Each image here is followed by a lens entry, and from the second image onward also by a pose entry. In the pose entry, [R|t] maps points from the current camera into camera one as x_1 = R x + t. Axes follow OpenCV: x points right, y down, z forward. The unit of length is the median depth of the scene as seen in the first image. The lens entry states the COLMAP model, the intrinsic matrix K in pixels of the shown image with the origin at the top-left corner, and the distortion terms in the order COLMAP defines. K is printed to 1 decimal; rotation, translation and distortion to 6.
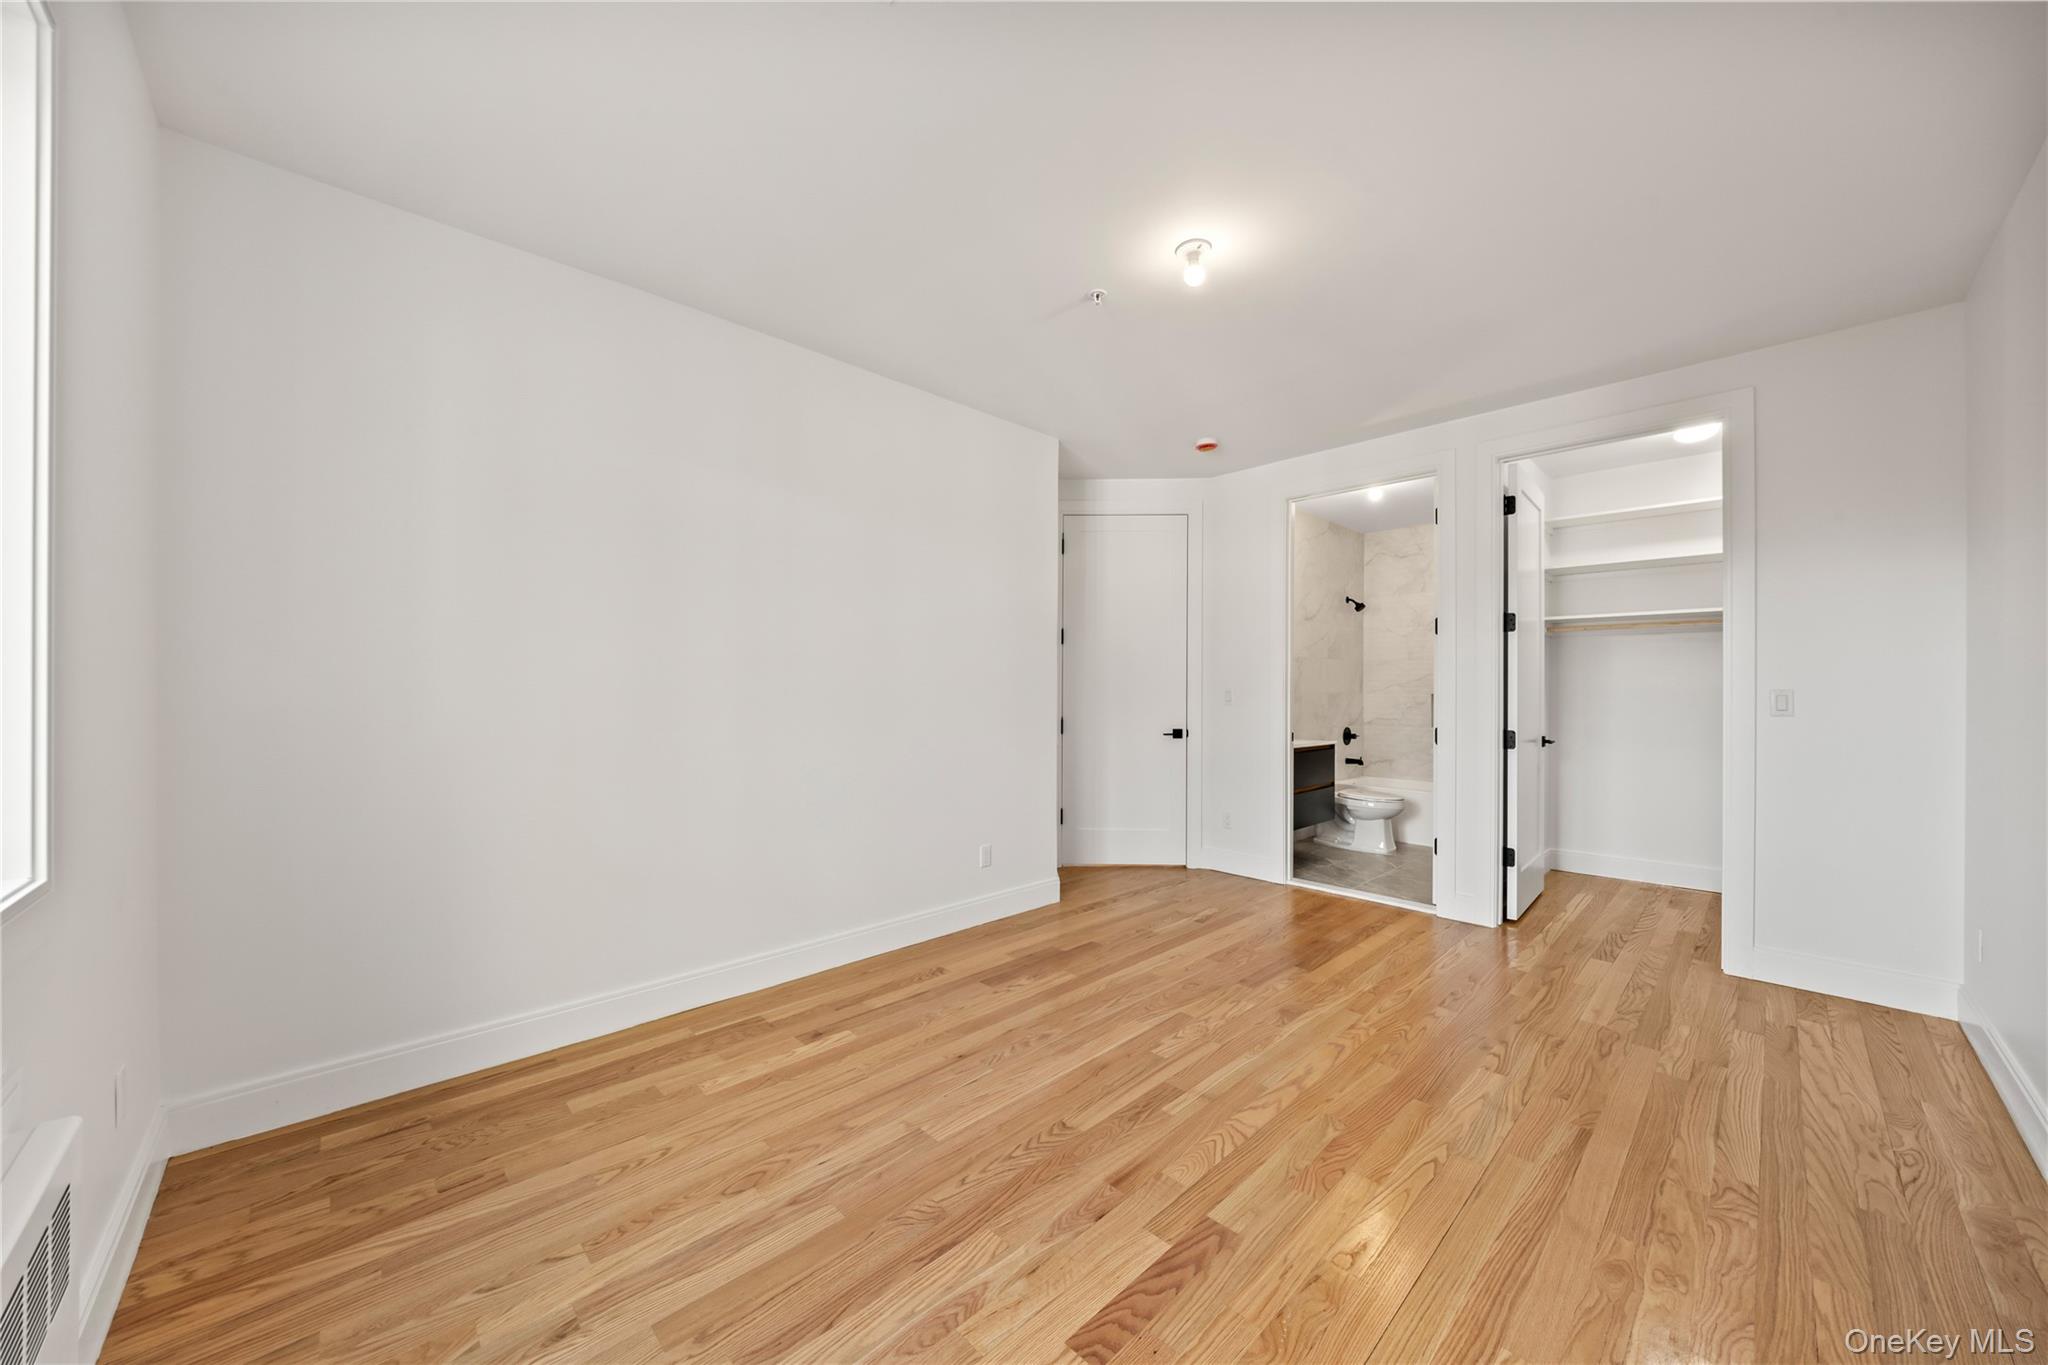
lens RADIAL K [[750.2, 0, 1026.5], [0, 750.2, 692.3], [0, 0, 1]] dist [-0.002880, -0.000429]
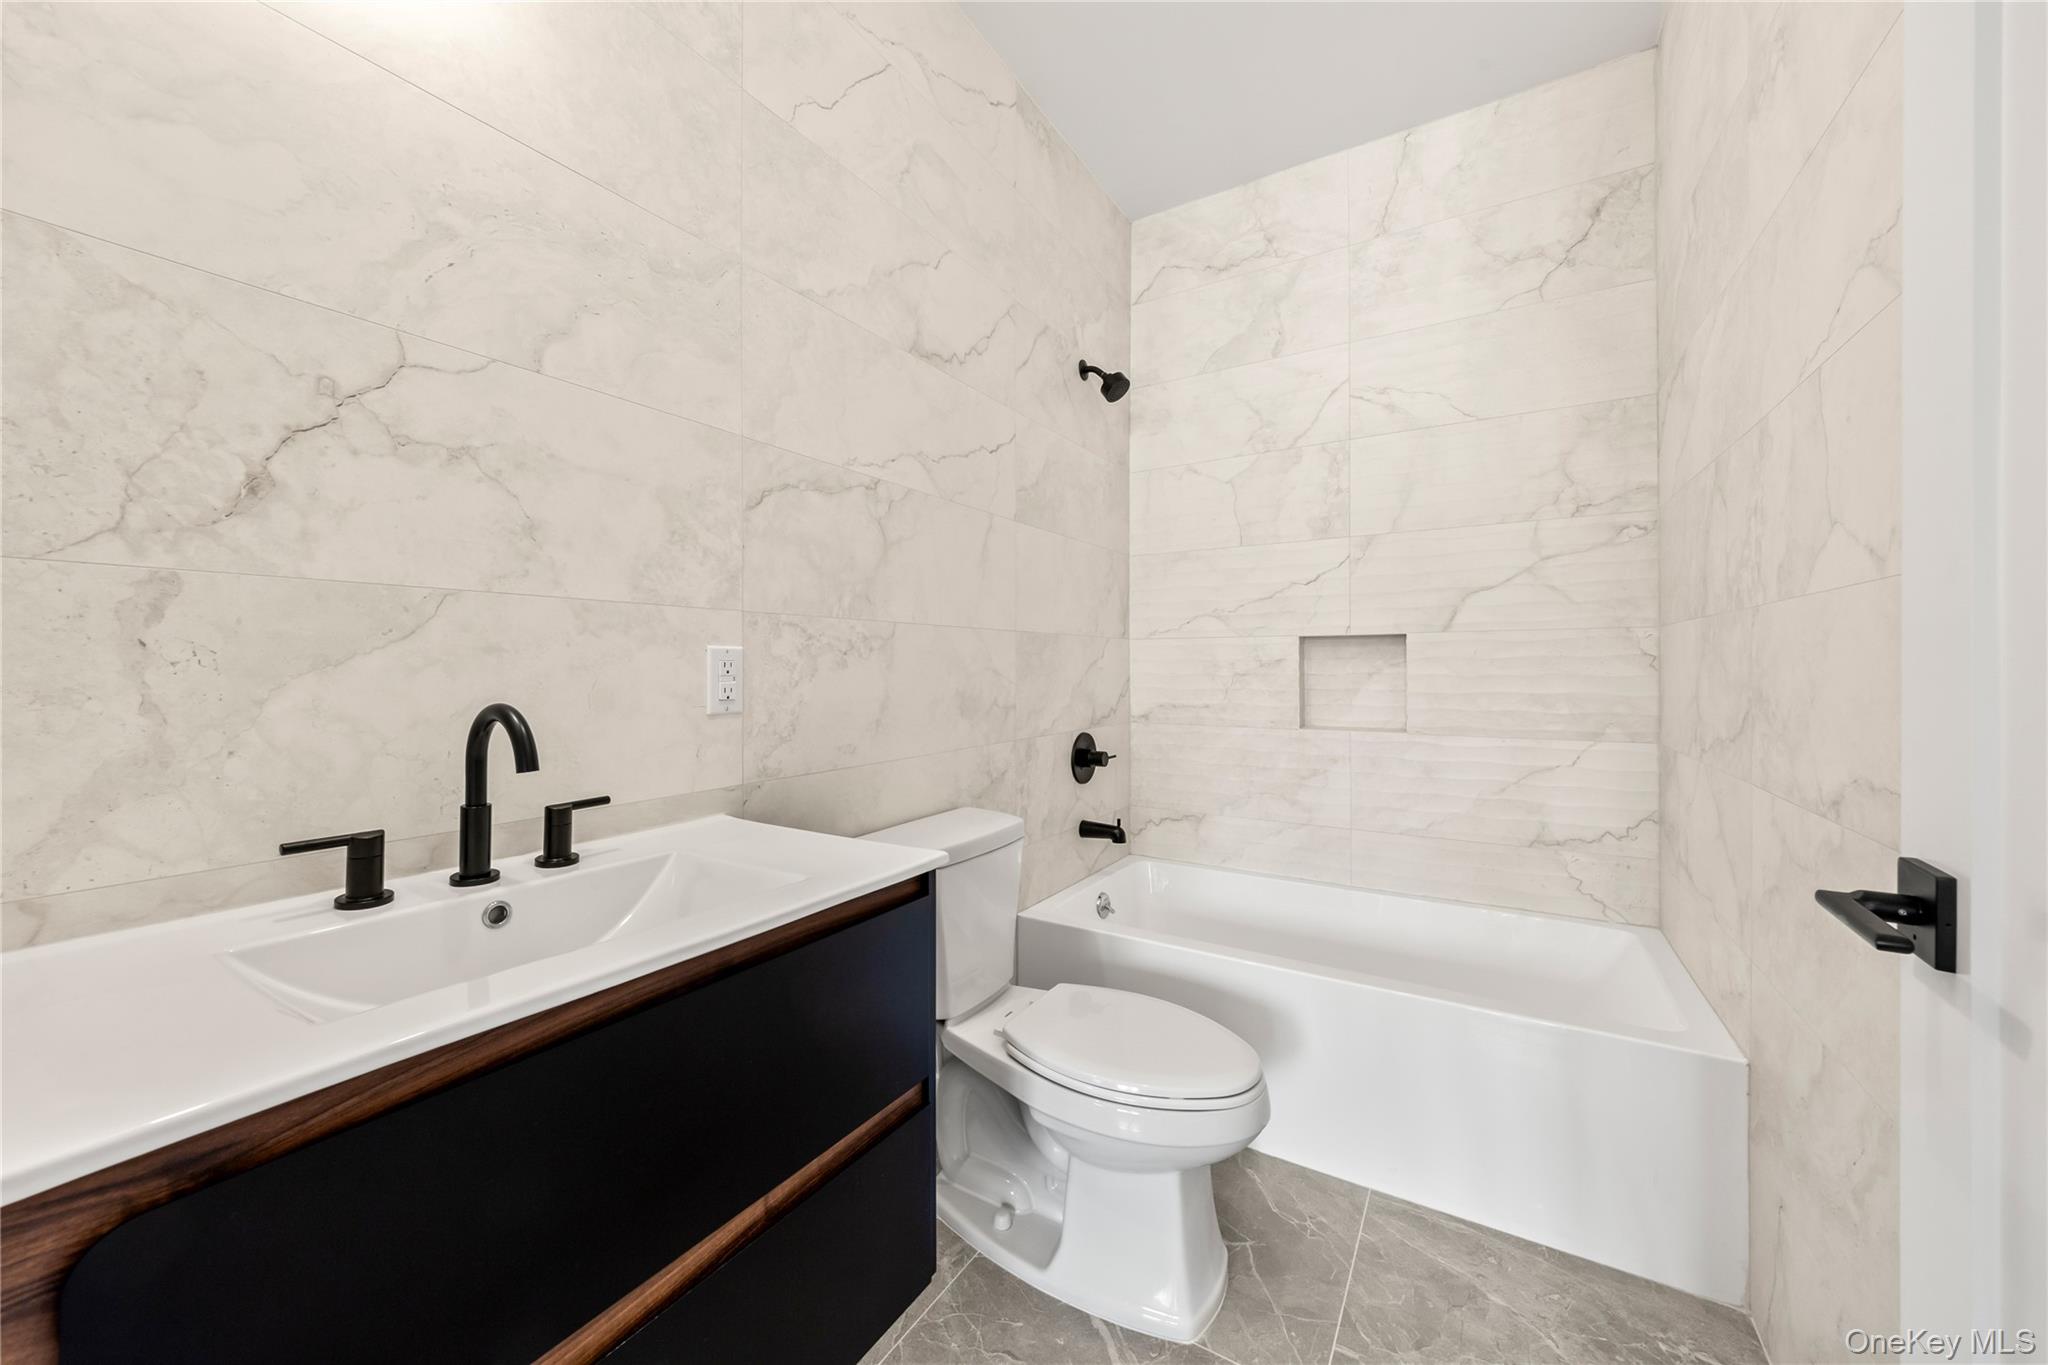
lens RADIAL K [[750.2, 0, 1032.9], [0, 750.2, 668.1], [0, 0, 1]] dist [-0.002880, -0.000429]
pose [[0.969049, -0.005599, 0.246807, 0.318946], [0.003840, 0.999964, 0.007608, 0.013325], [-0.246840, -0.006425, 0.969035, 0.666823]]
